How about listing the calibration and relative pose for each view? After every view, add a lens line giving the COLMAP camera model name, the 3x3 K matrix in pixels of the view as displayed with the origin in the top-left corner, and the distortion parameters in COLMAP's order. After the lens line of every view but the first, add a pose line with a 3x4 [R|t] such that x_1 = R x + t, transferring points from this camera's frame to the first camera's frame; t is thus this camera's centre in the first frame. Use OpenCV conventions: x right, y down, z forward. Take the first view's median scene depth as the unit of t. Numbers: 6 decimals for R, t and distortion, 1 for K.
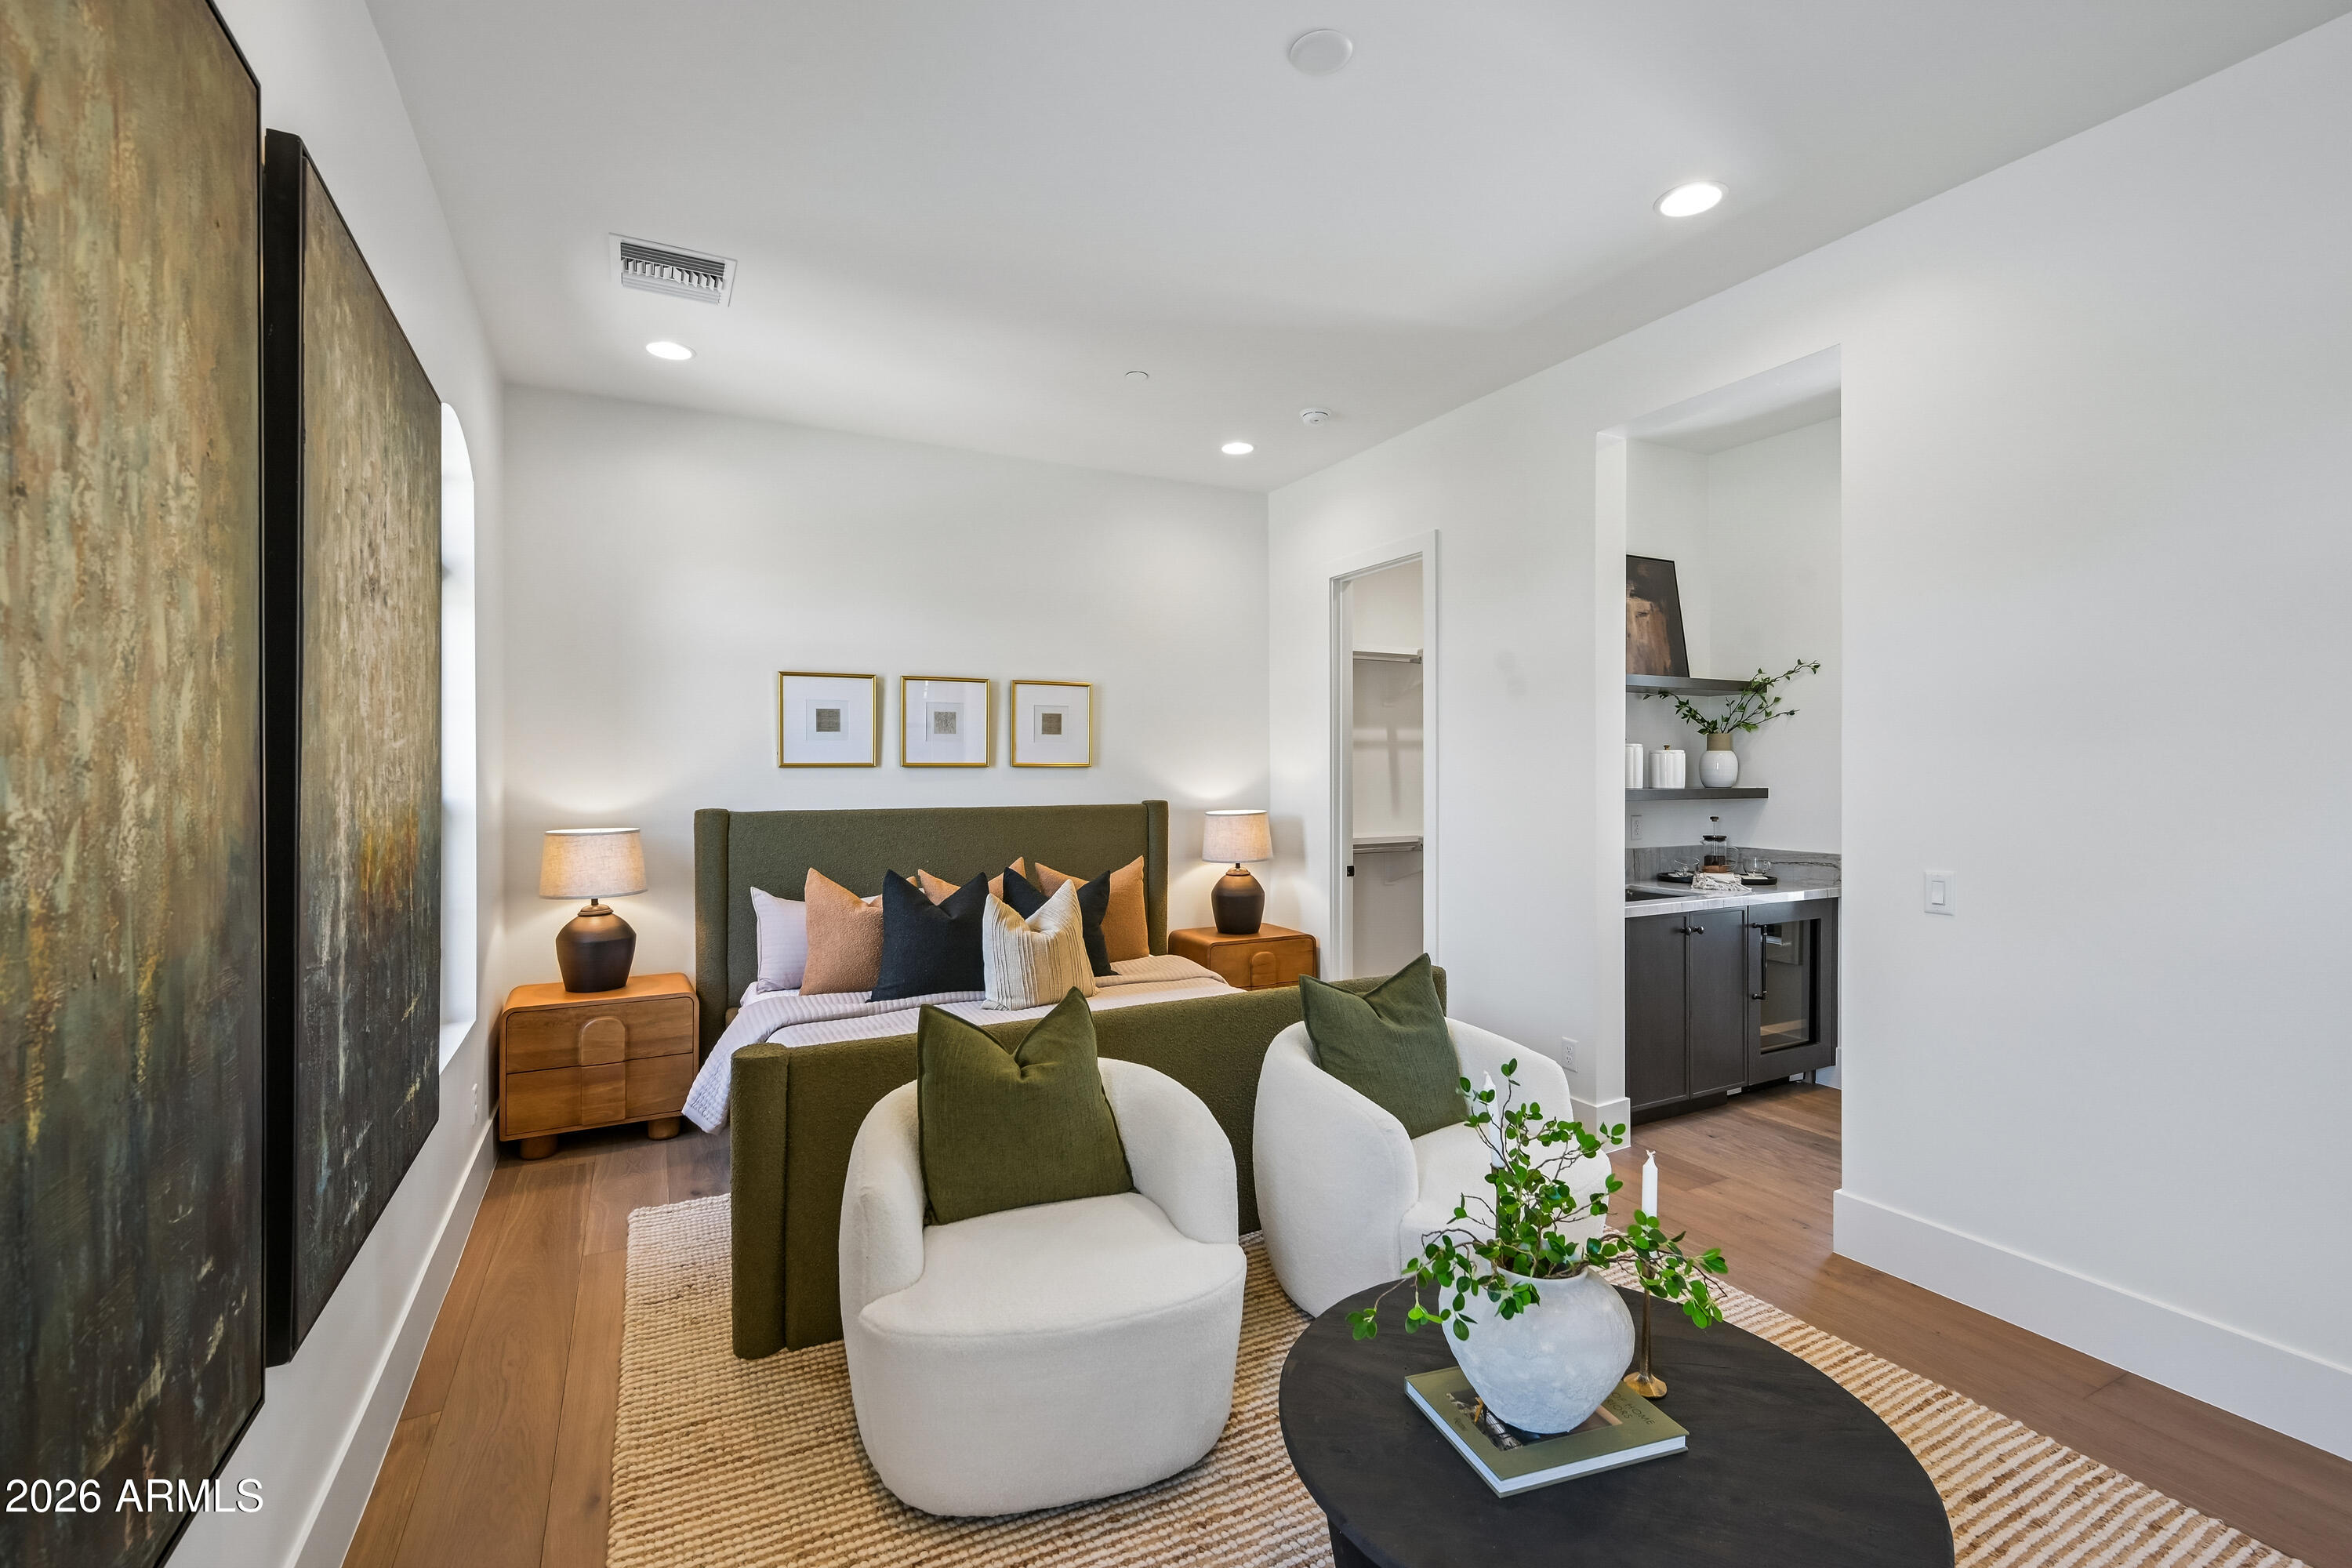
lens RADIAL K [[1045.1, 0, 1176.0], [0, 1045.1, 784.0], [0, 0, 1]] dist [0.012034, 0.000004]
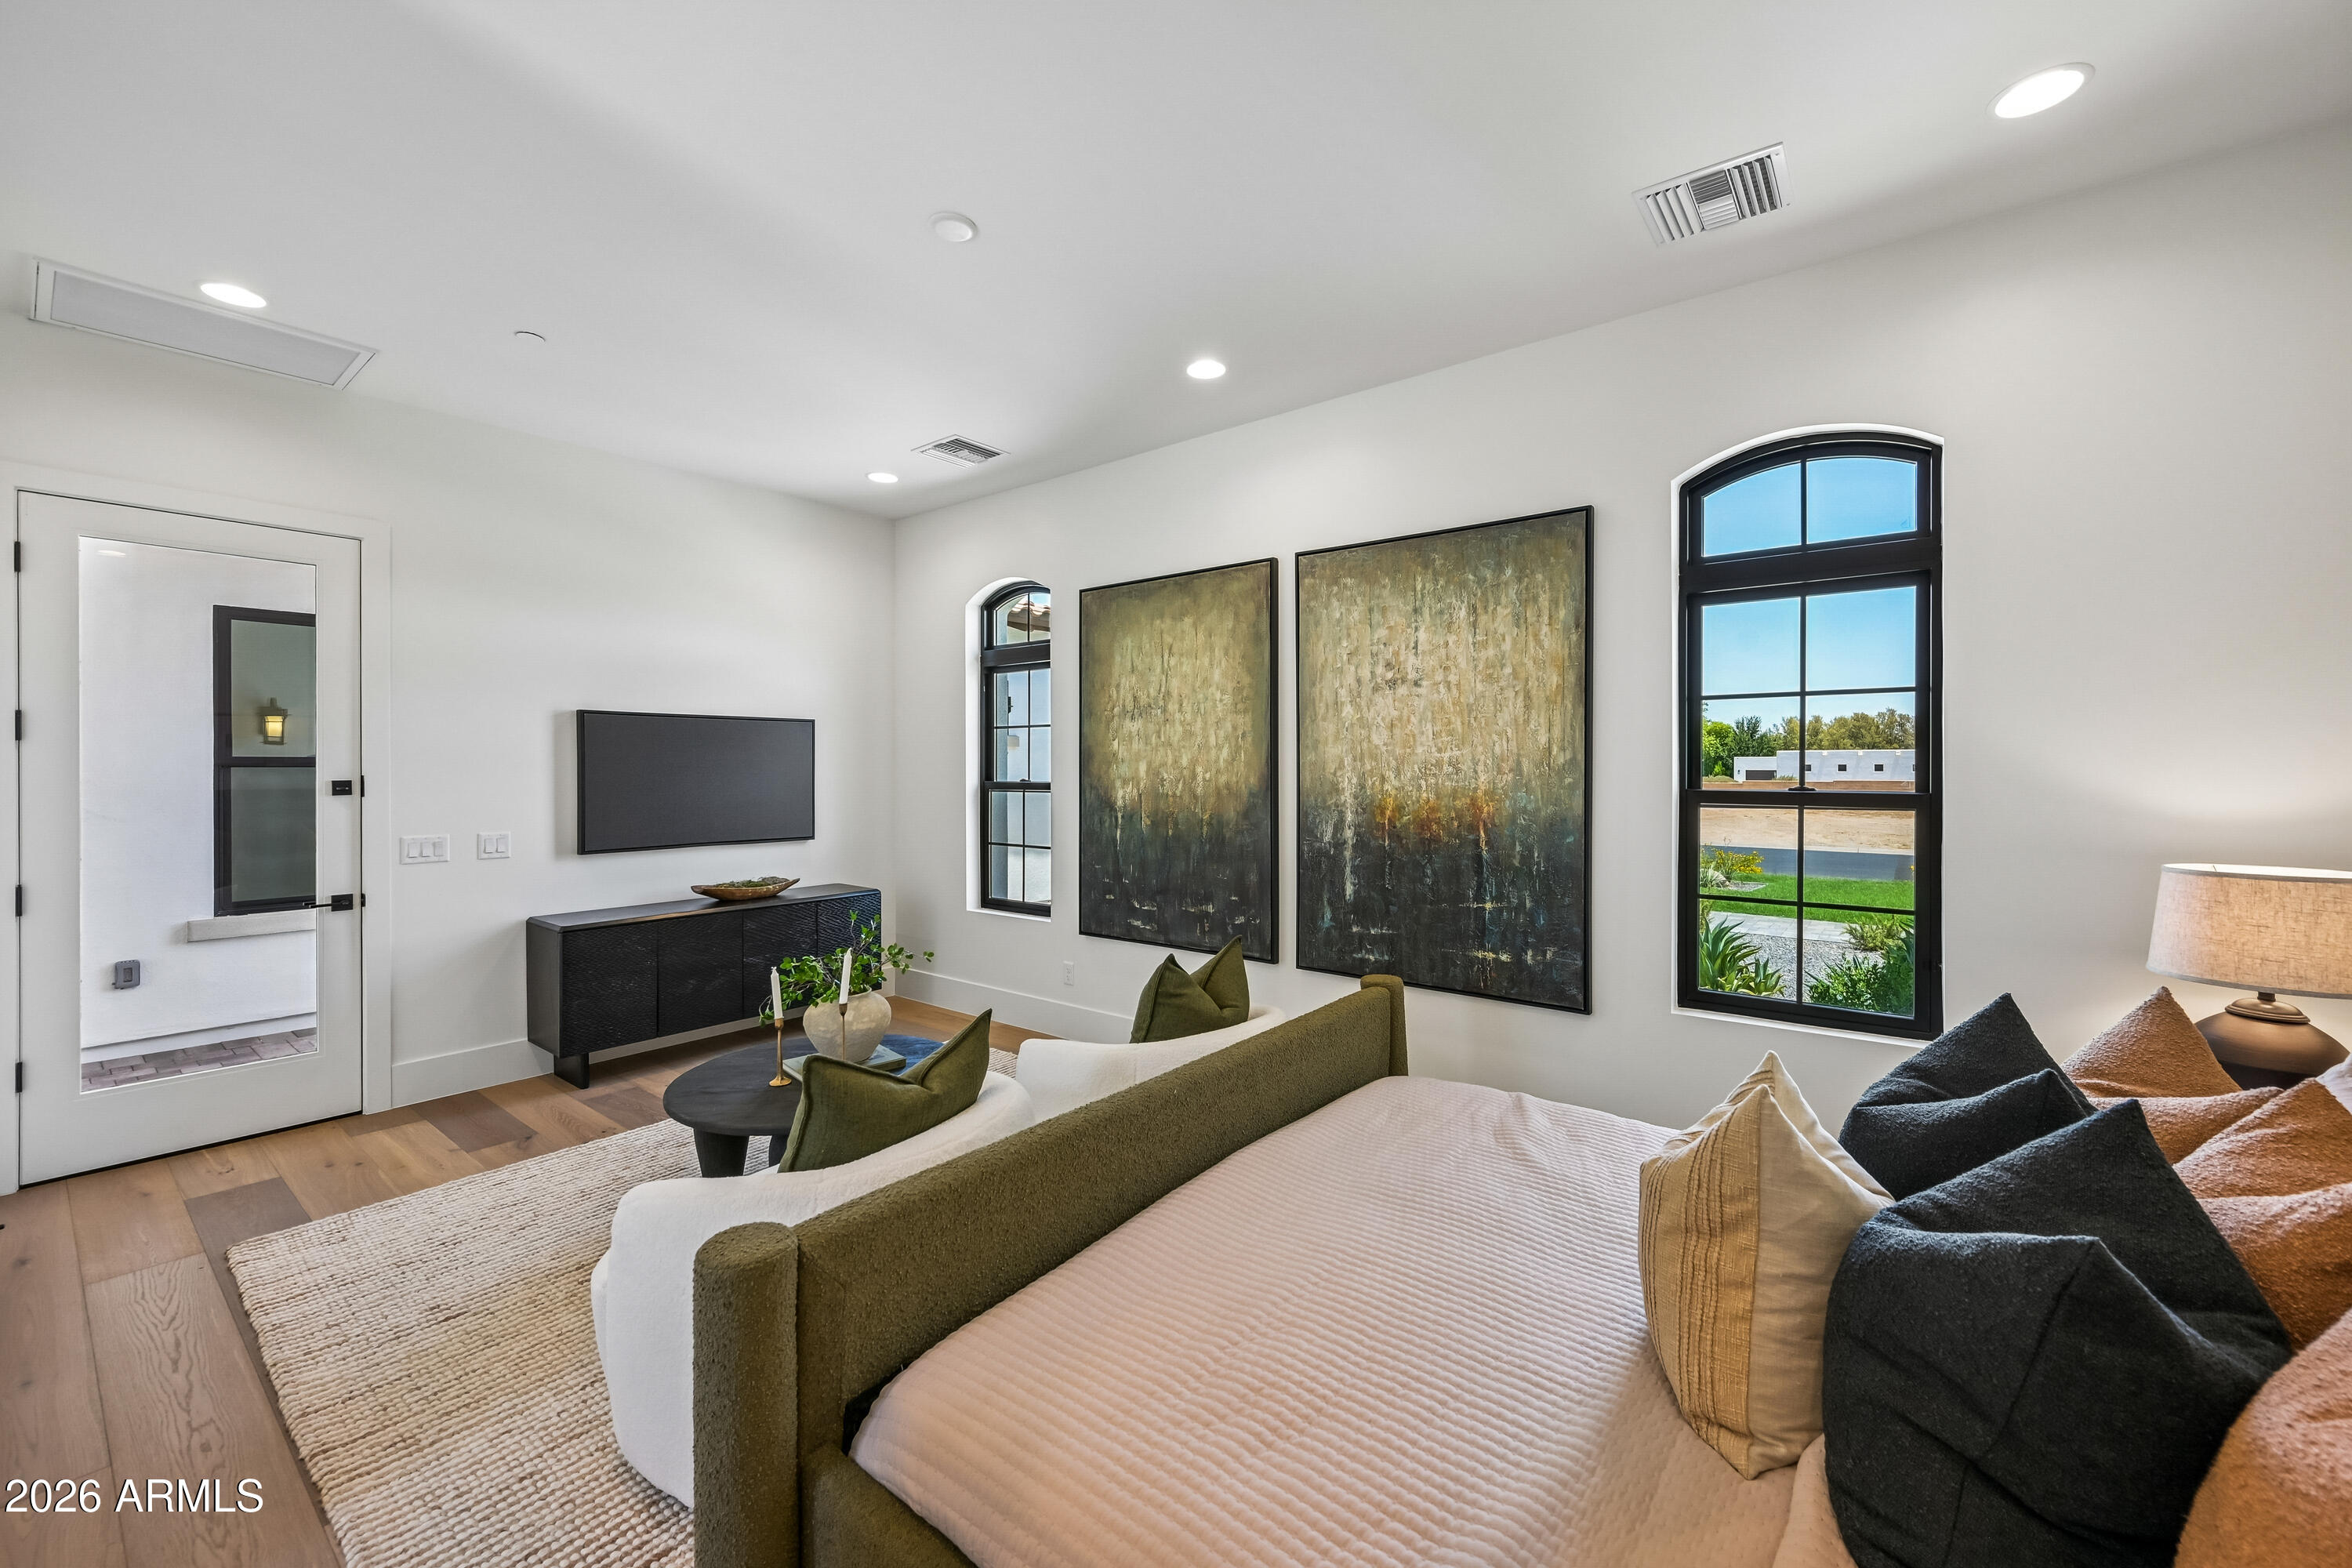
lens RADIAL K [[931.0, 0, 1173.9], [0, 931.0, 768.0], [0, 0, 1]] dist [-0.000960, -0.000073]
pose [[-0.915979, 0.005405, -0.401191, 0.216210], [-0.000440, 0.999895, 0.014476, -0.021878], [0.401227, 0.013437, -0.915880, 1.346728]]
